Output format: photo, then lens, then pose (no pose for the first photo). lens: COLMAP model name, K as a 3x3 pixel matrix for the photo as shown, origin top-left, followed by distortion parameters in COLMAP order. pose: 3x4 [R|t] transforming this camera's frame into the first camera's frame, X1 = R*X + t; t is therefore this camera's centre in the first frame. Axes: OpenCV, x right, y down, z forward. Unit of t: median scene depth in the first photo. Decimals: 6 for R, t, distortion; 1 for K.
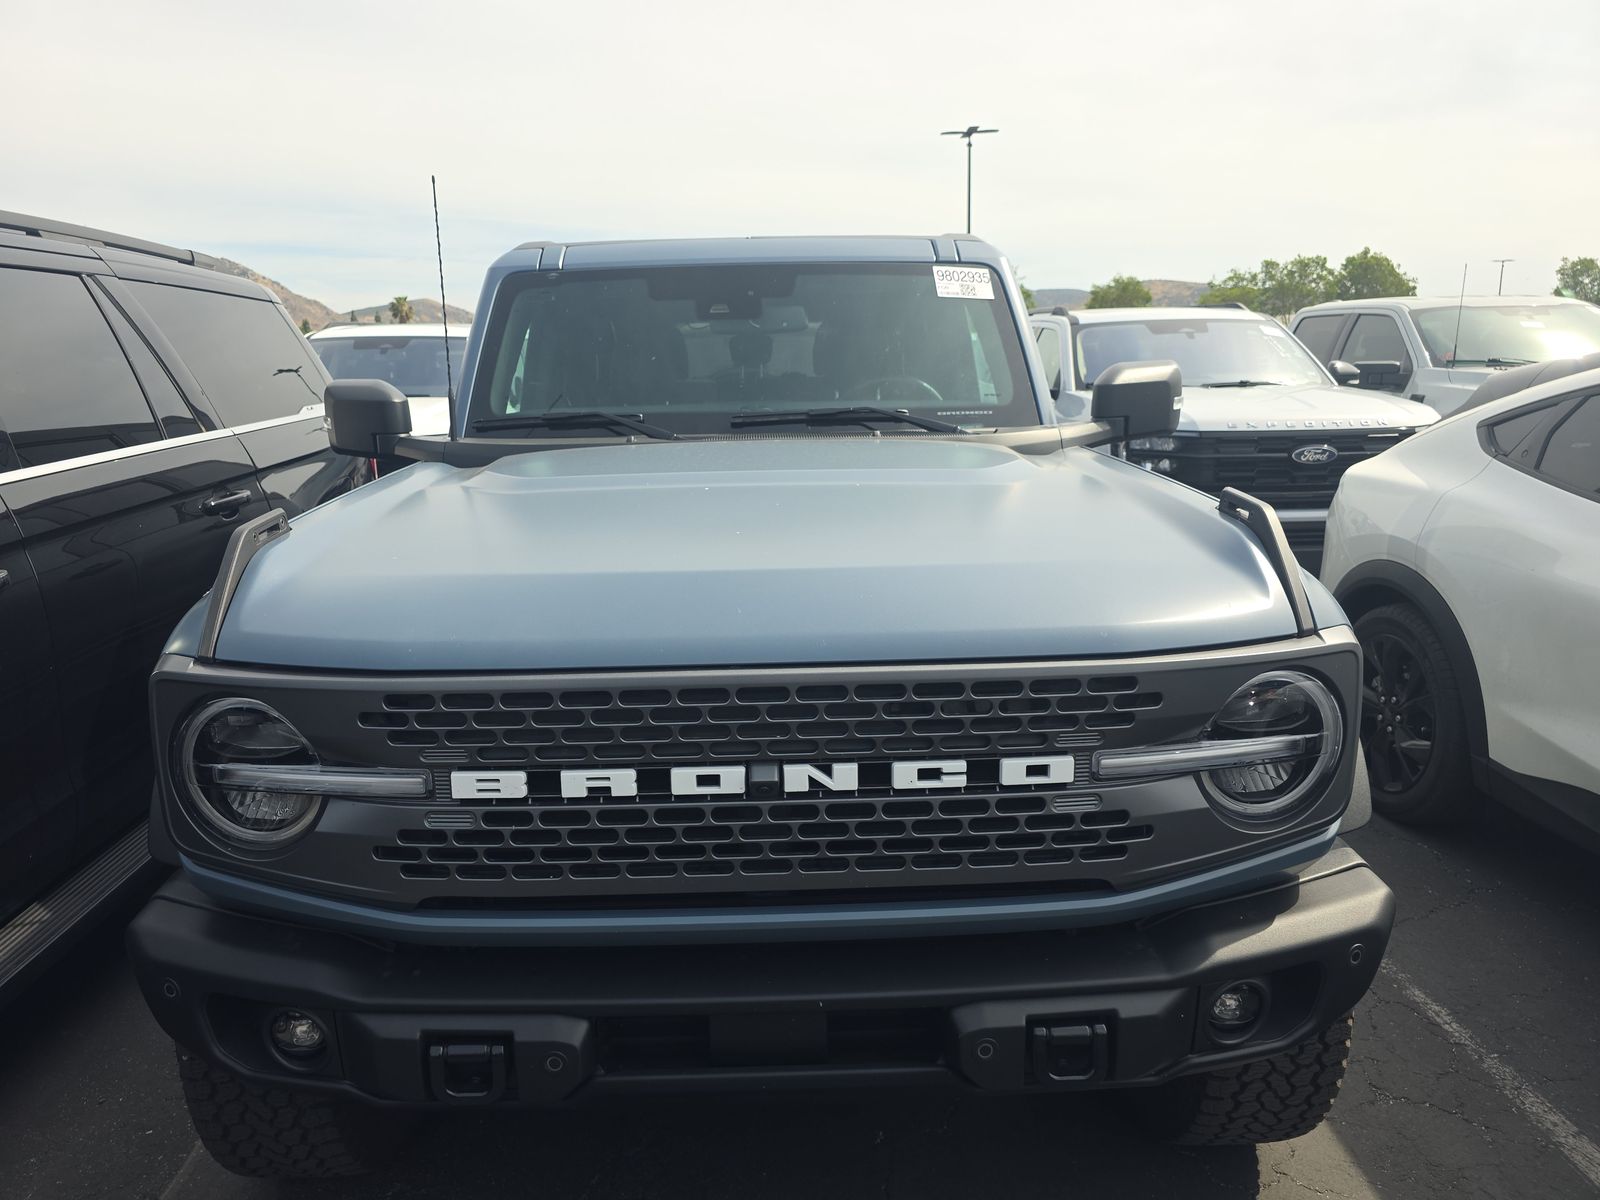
lens RADIAL K [[1101.6, 0, 800.0], [0, 1101.6, 600.0], [0, 0, 1]] dist [0.005512, 0.001356]
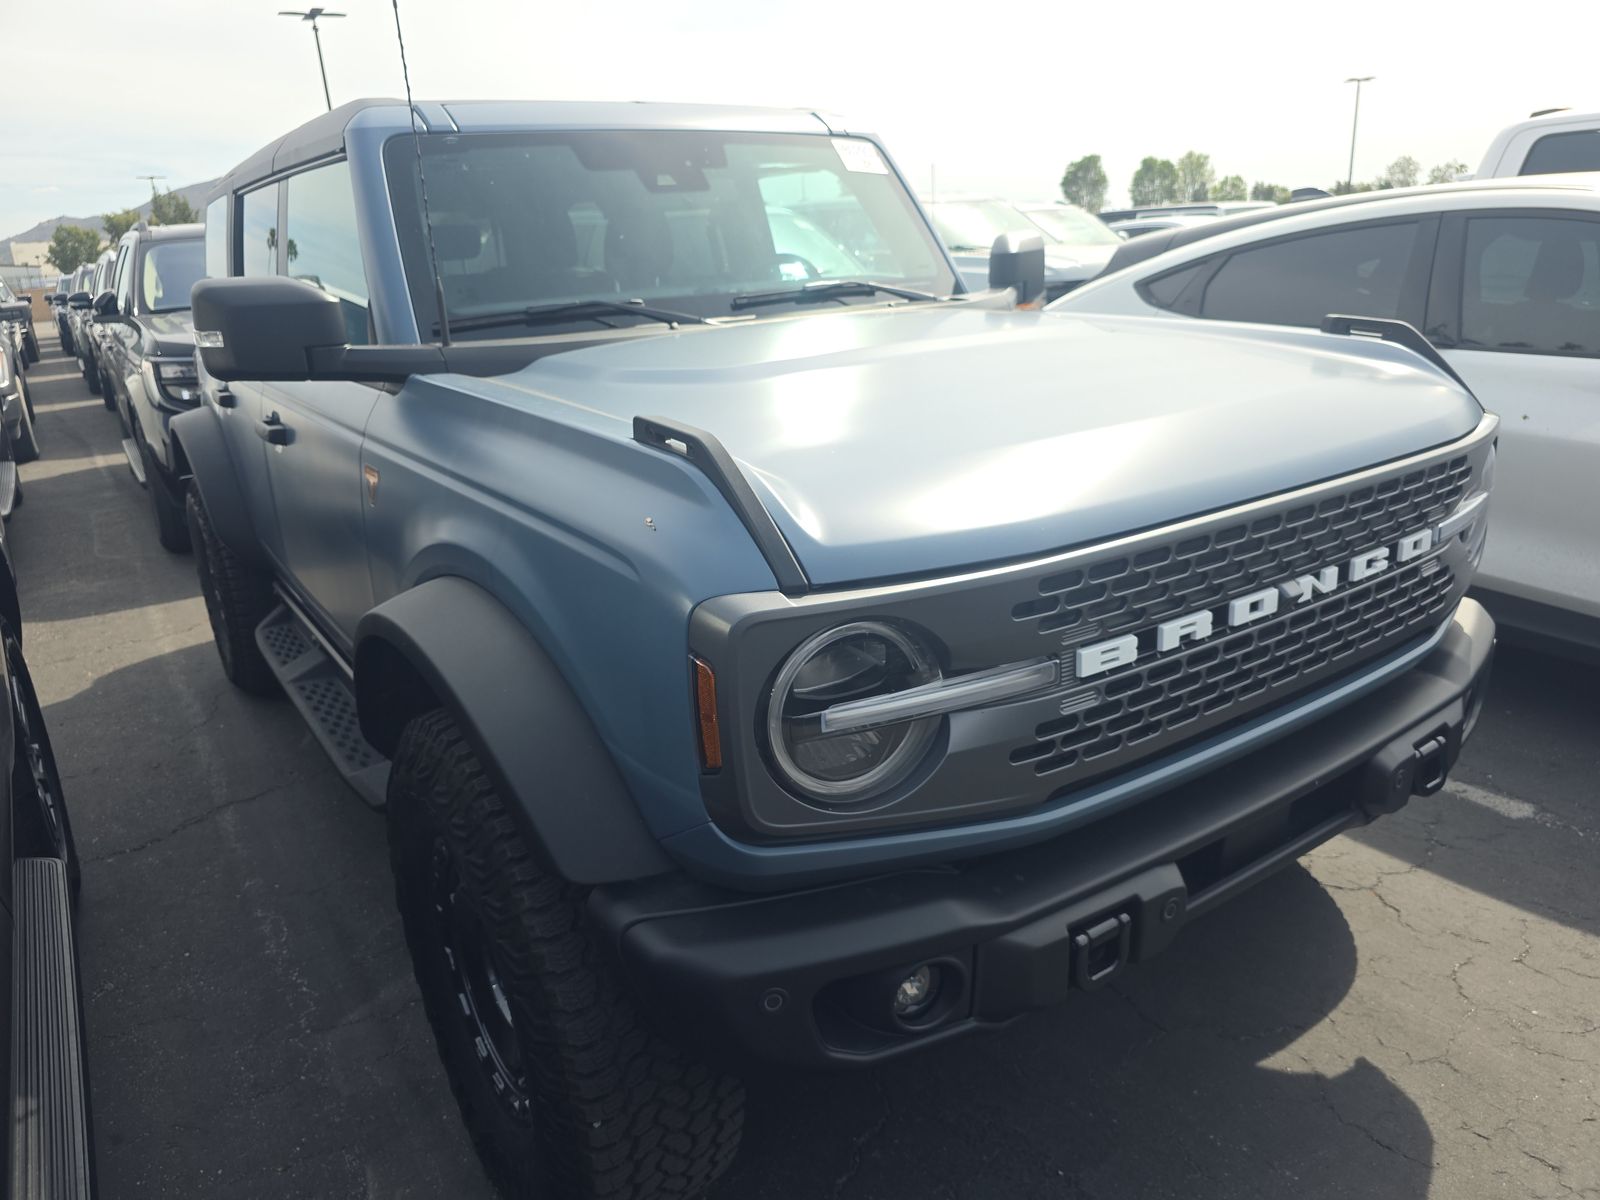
lens RADIAL K [[1084.6, 0, 800.0], [0, 1084.6, 600.0], [0, 0, 1]] dist [0.001289, 0.001432]
pose [[0.839456, -0.190318, 0.509011, -0.480467], [0.148406, 0.981351, 0.122176, -0.016794], [-0.522770, -0.027021, 0.852045, 0.162786]]
